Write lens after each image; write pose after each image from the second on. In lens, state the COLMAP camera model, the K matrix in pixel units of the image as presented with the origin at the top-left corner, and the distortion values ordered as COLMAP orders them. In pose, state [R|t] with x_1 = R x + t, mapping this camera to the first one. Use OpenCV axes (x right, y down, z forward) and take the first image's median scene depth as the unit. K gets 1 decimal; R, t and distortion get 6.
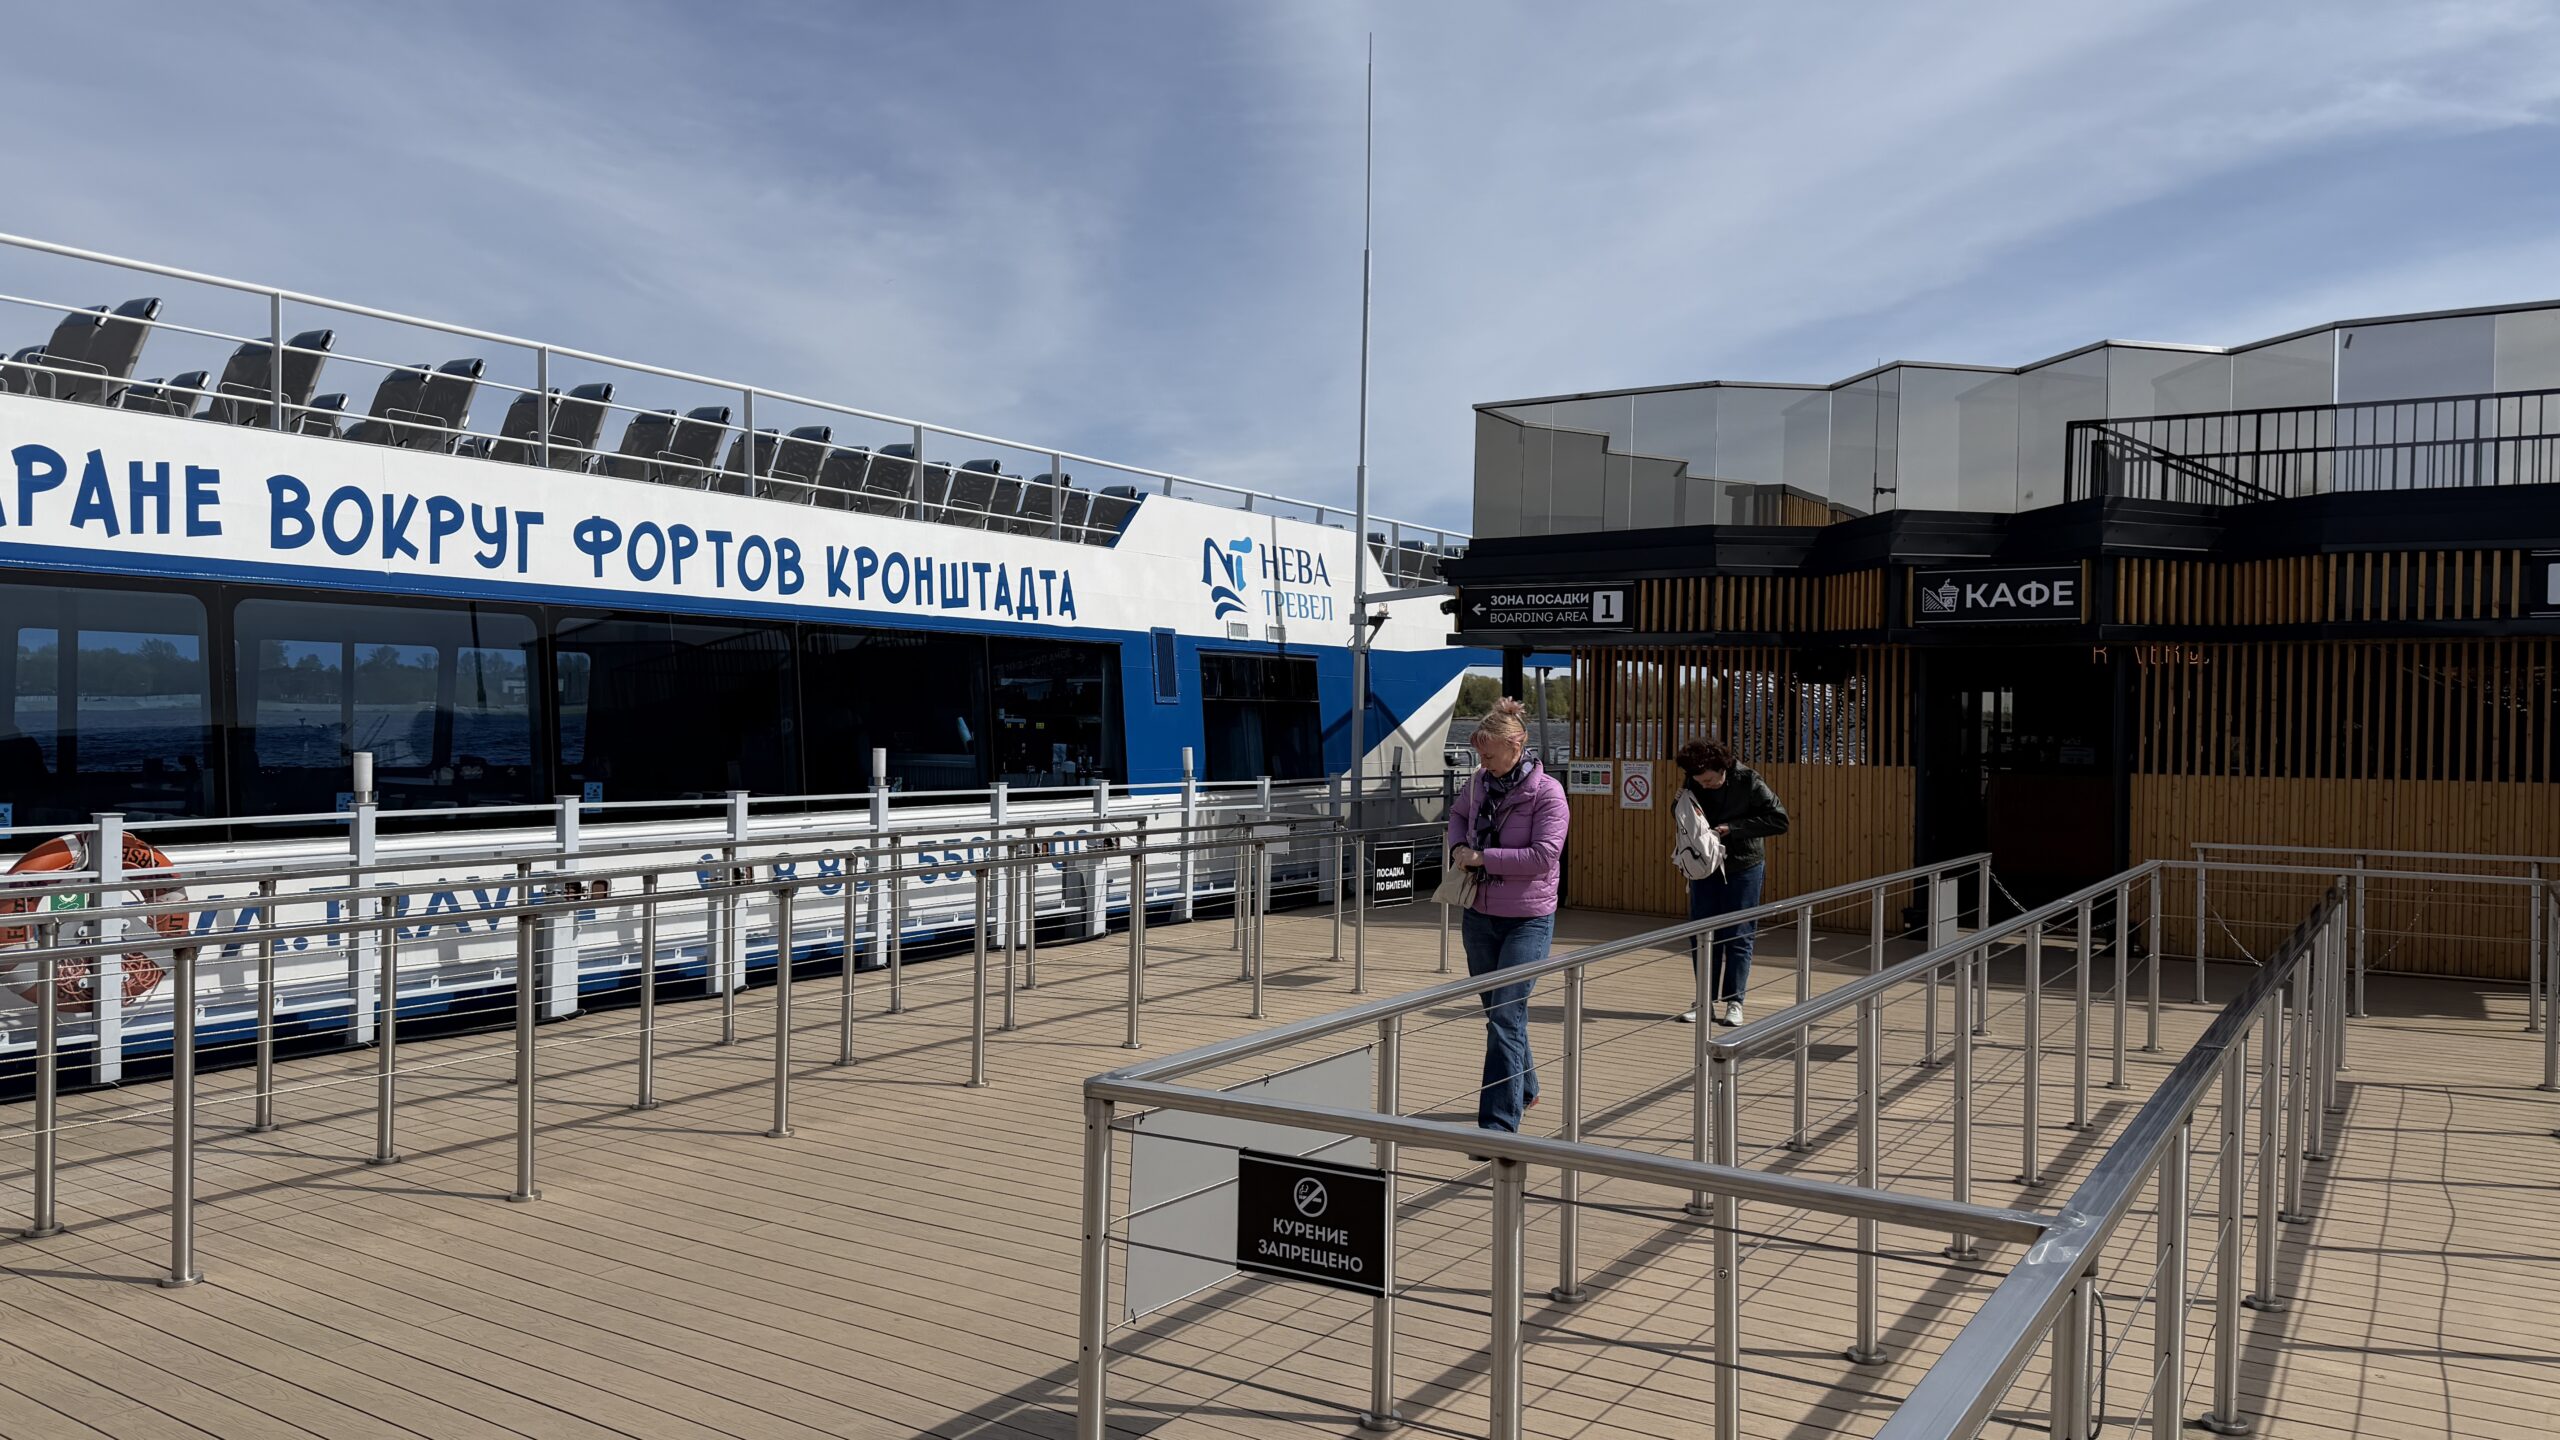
lens RADIAL K [[1714.0, 0, 1302.6], [0, 1714.0, 740.8], [0, 0, 1]] dist [0.085835, -0.167553]
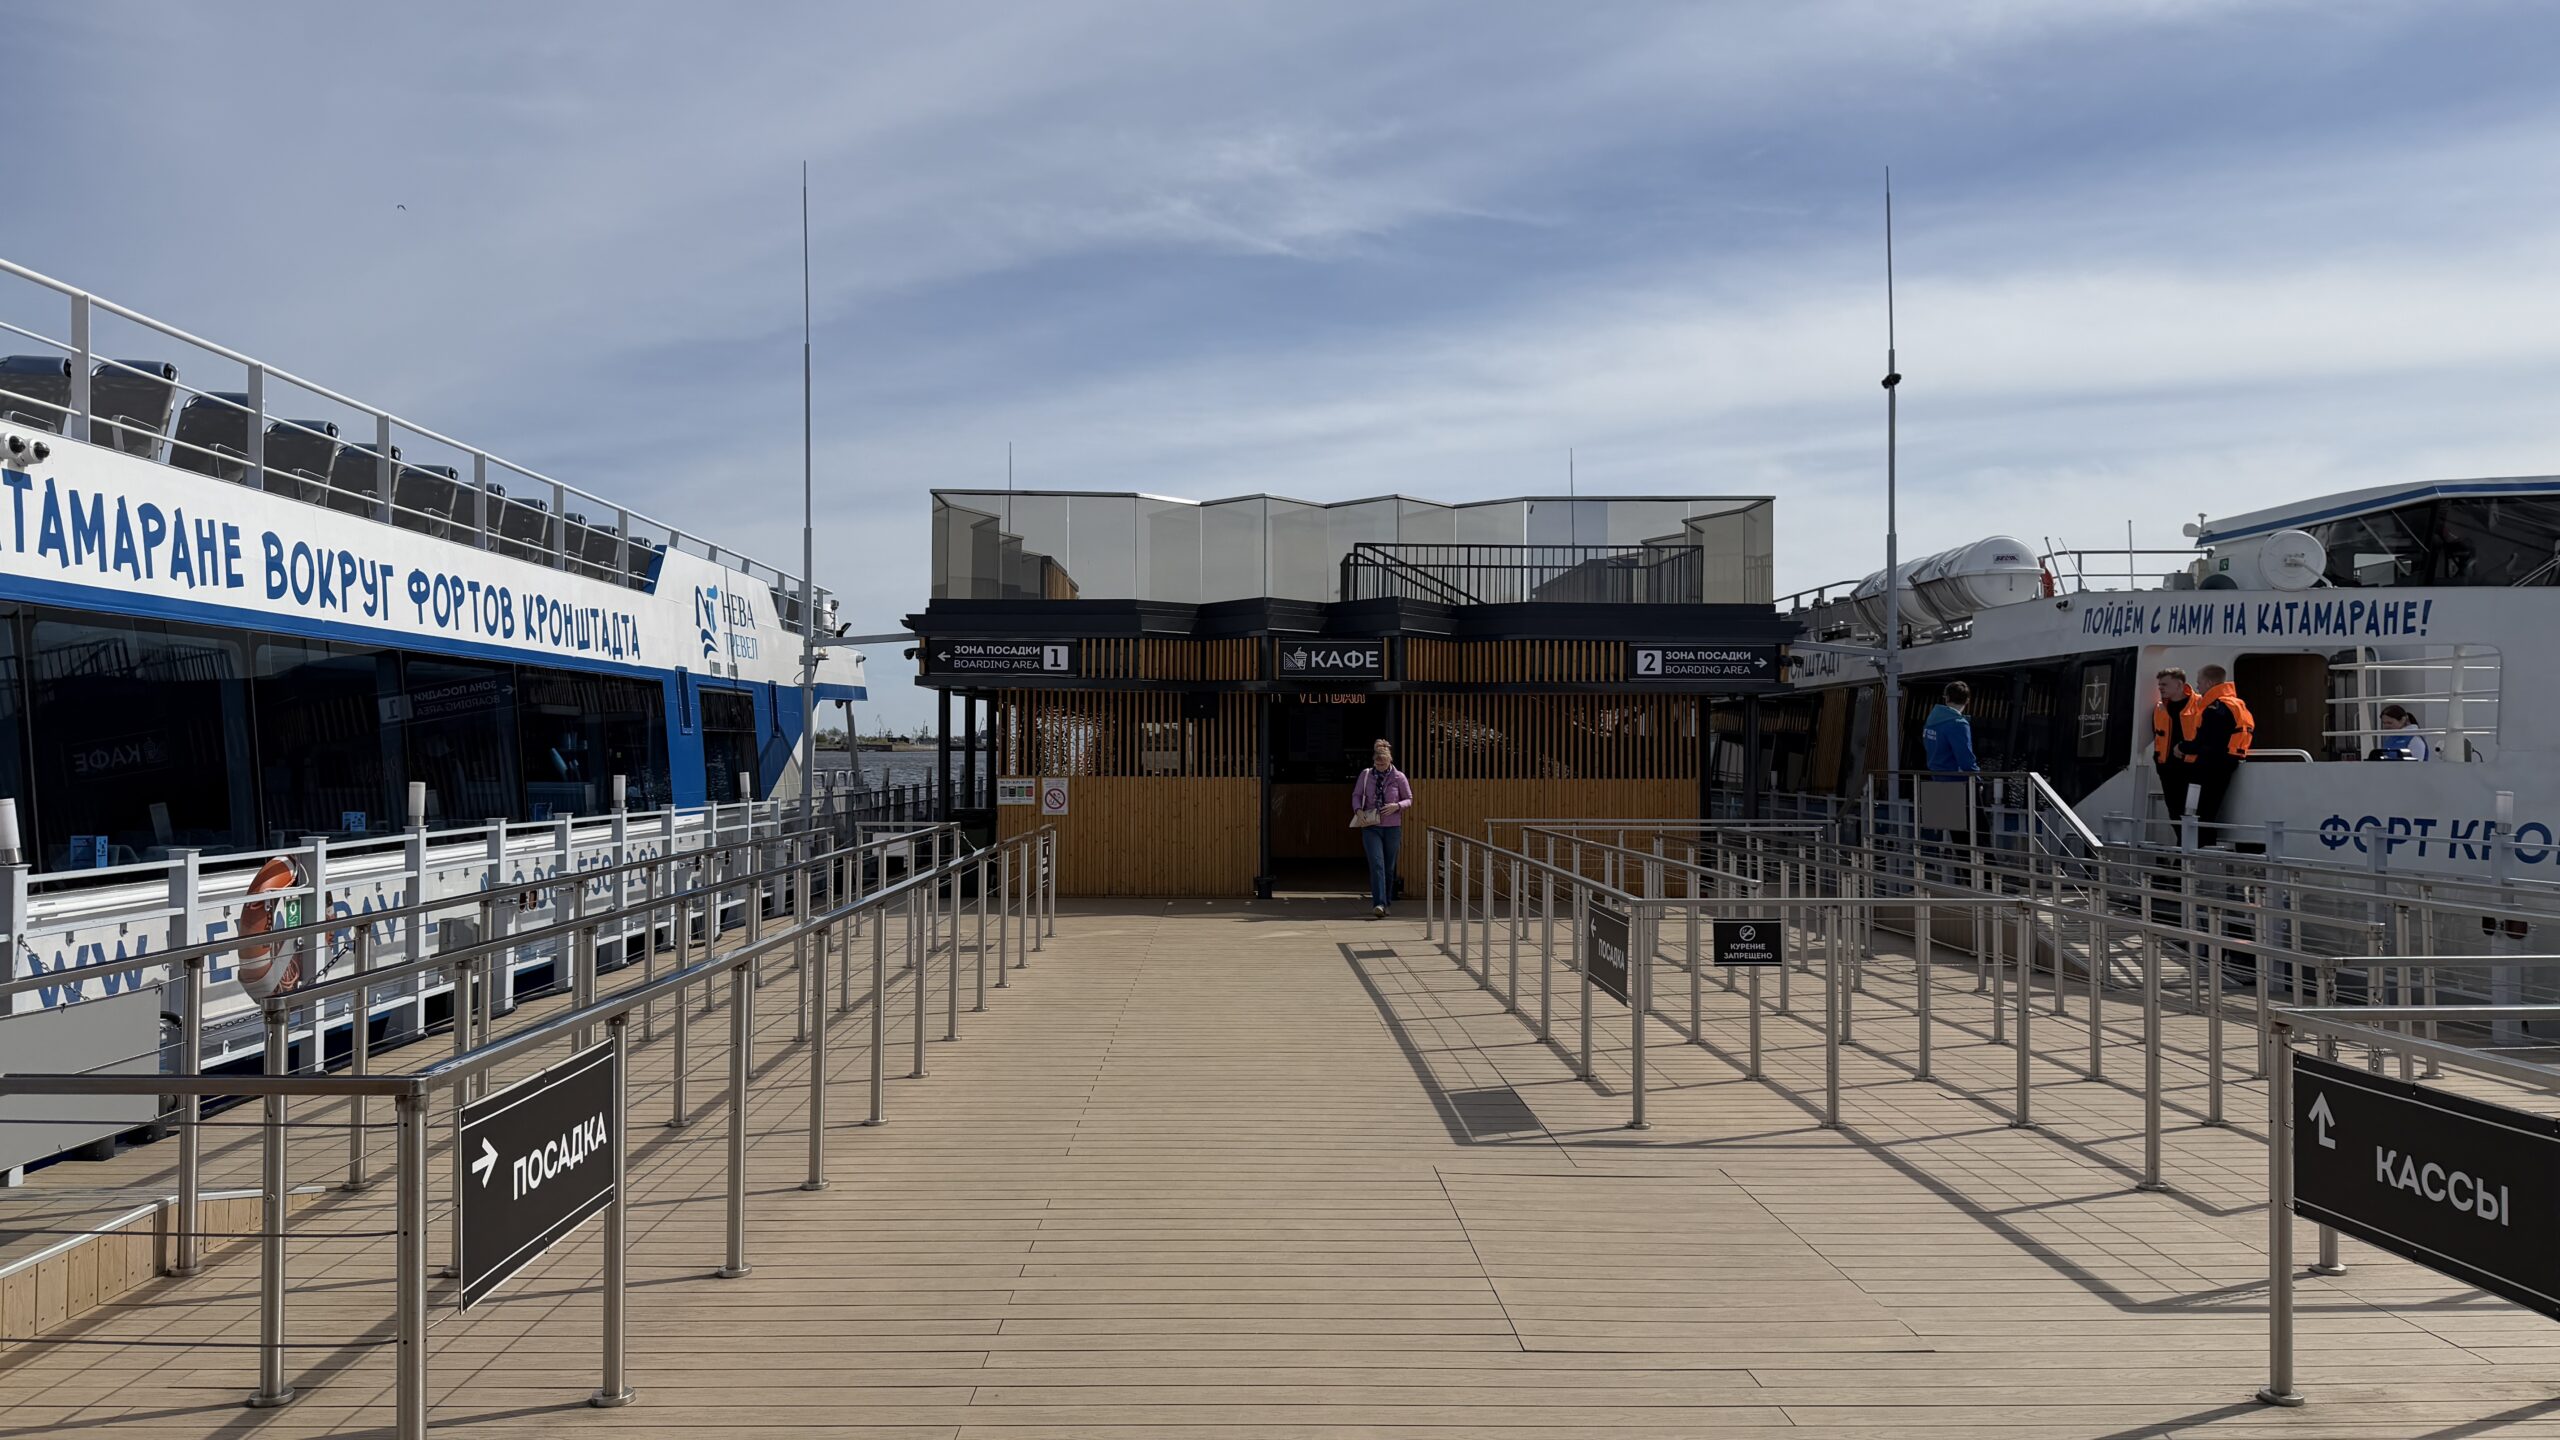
lens RADIAL K [[1757.6, 0, 1280.0], [0, 1757.6, 720.0], [0, 0, 1]] dist [0.154642, -0.251438]
pose [[0.821887, 0.000943, 0.569649, -0.677835], [0.013800, 0.999672, -0.021566, -0.000776], [-0.569483, 0.025586, 0.821605, -0.283859]]
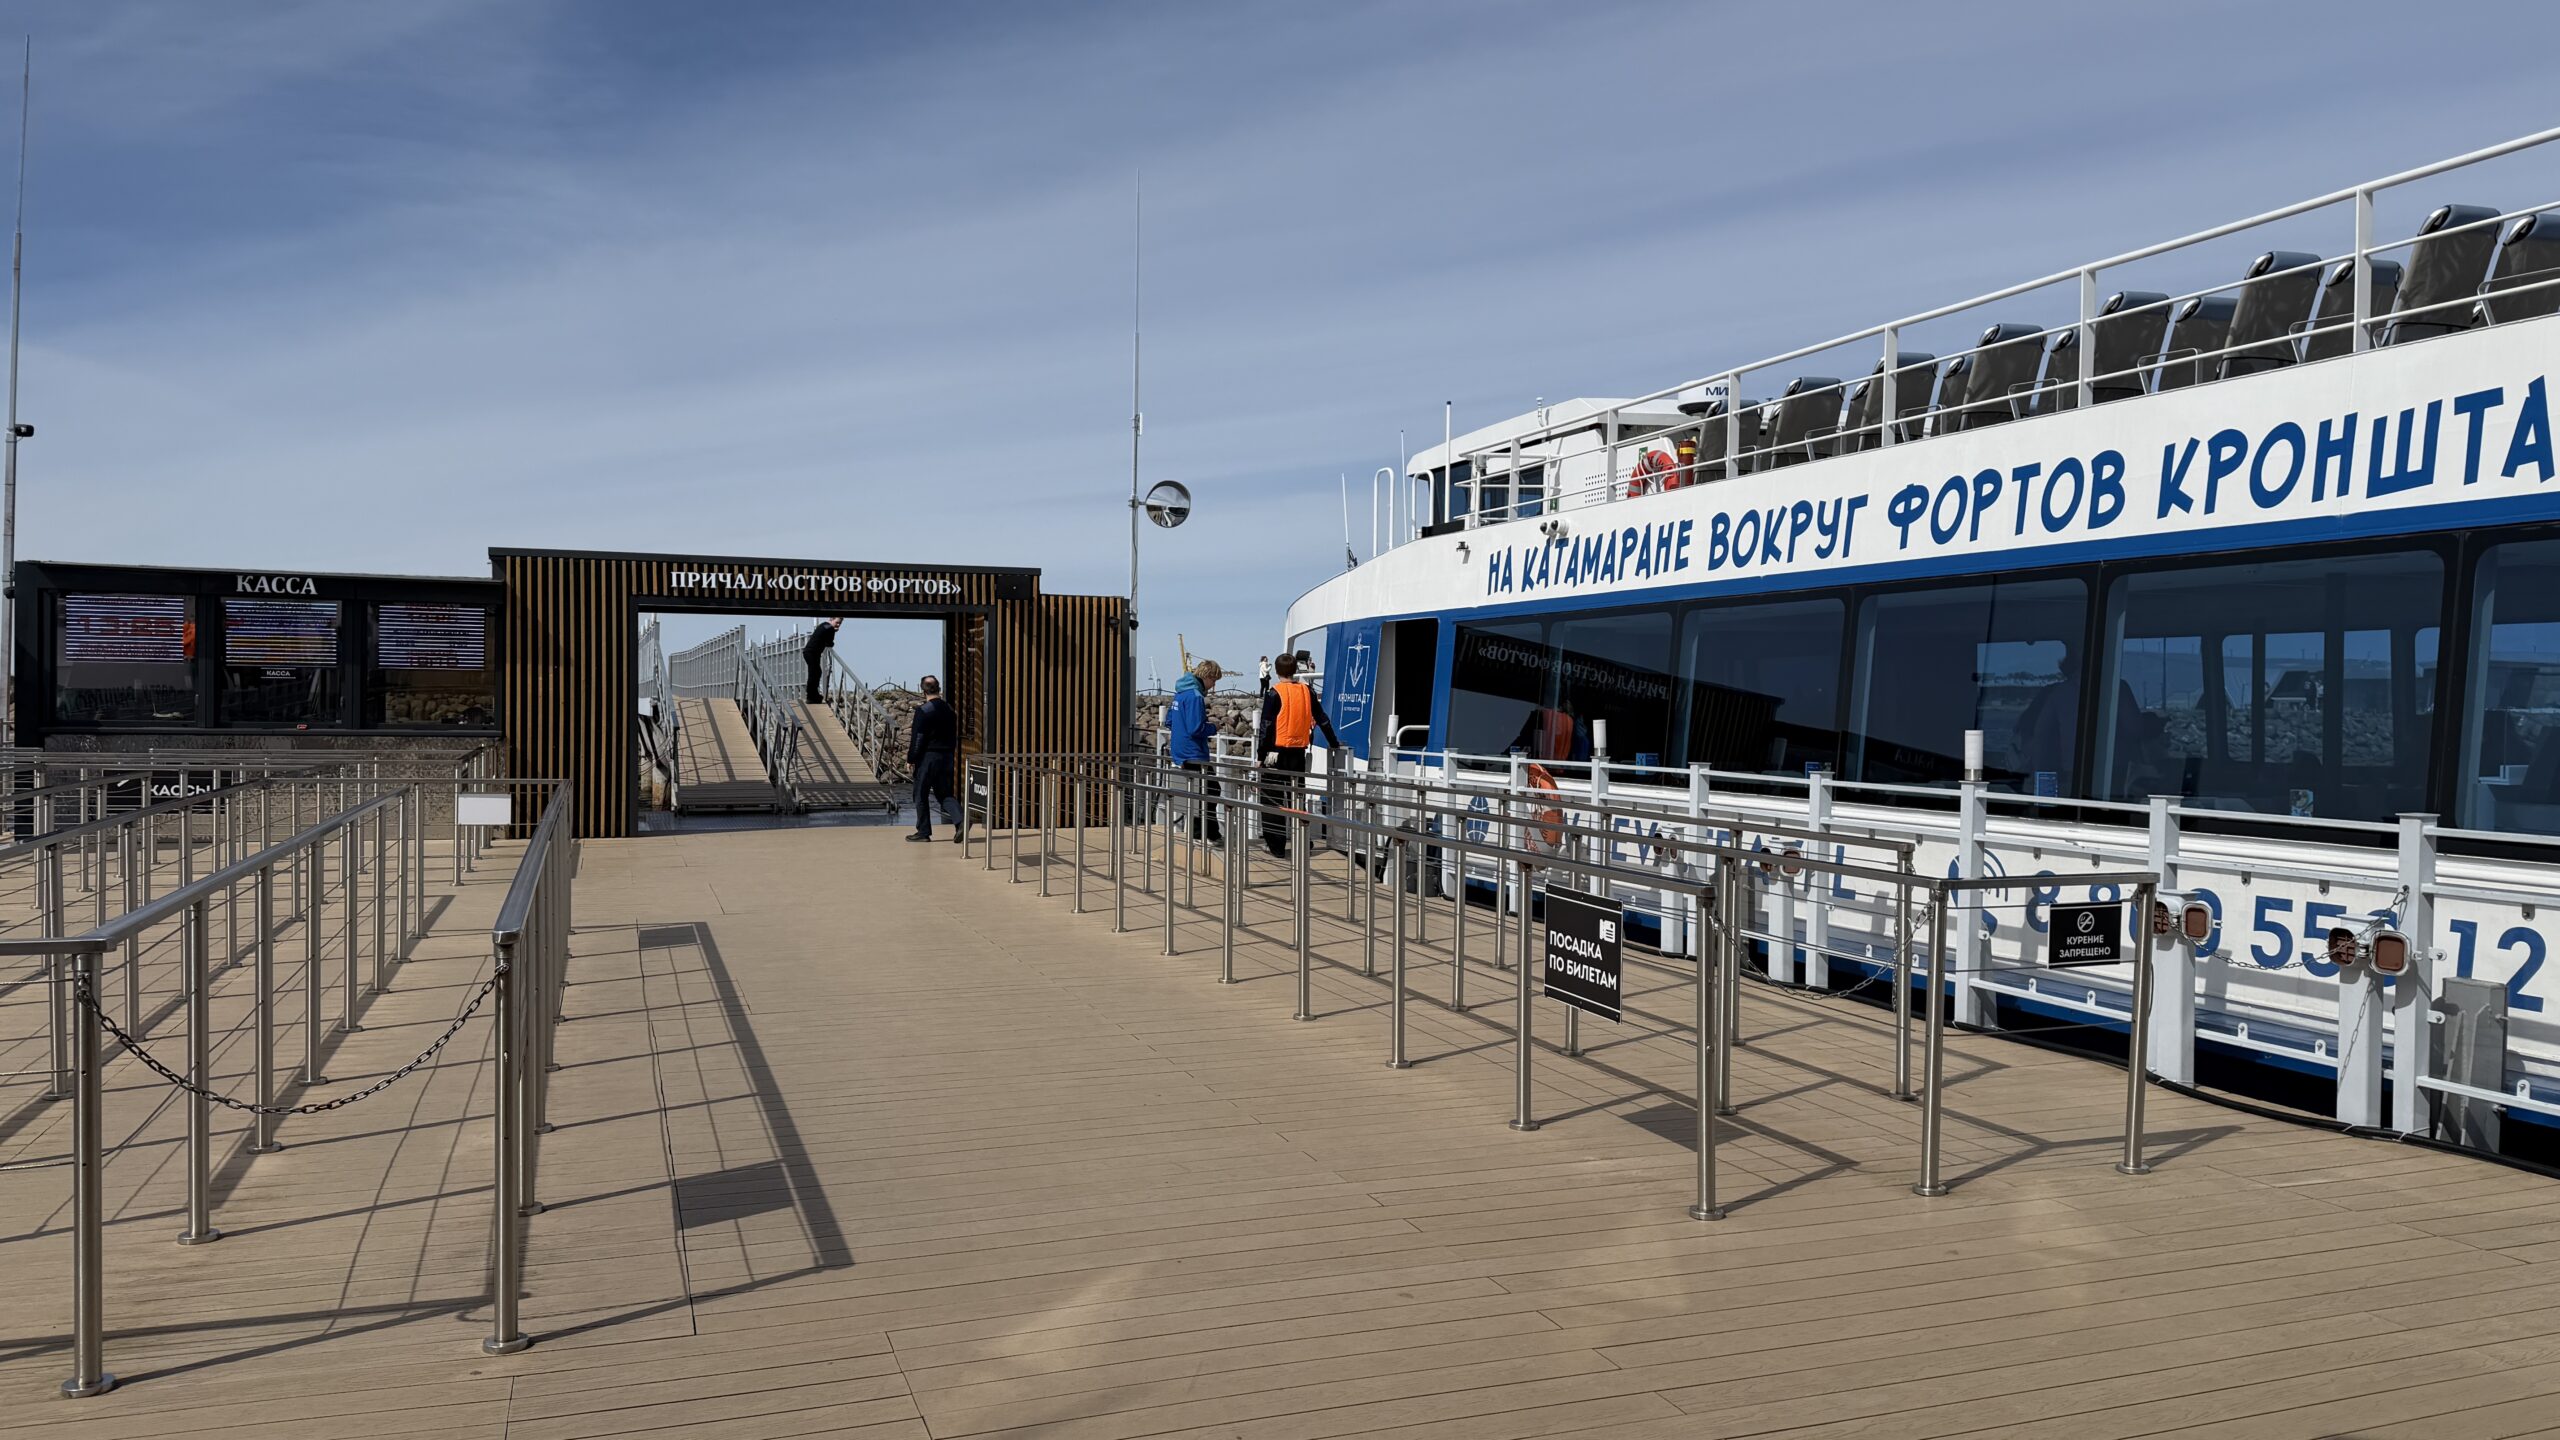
lens RADIAL K [[1757.6, 0, 1280.0], [0, 1757.6, 720.0], [0, 0, 1]] dist [0.154642, -0.251438]
pose [[-0.588968, -0.012358, -0.808062, 0.655263], [-0.030050, 0.999526, 0.006616, 0.003991], [0.807598, 0.028179, -0.589060, 1.451149]]
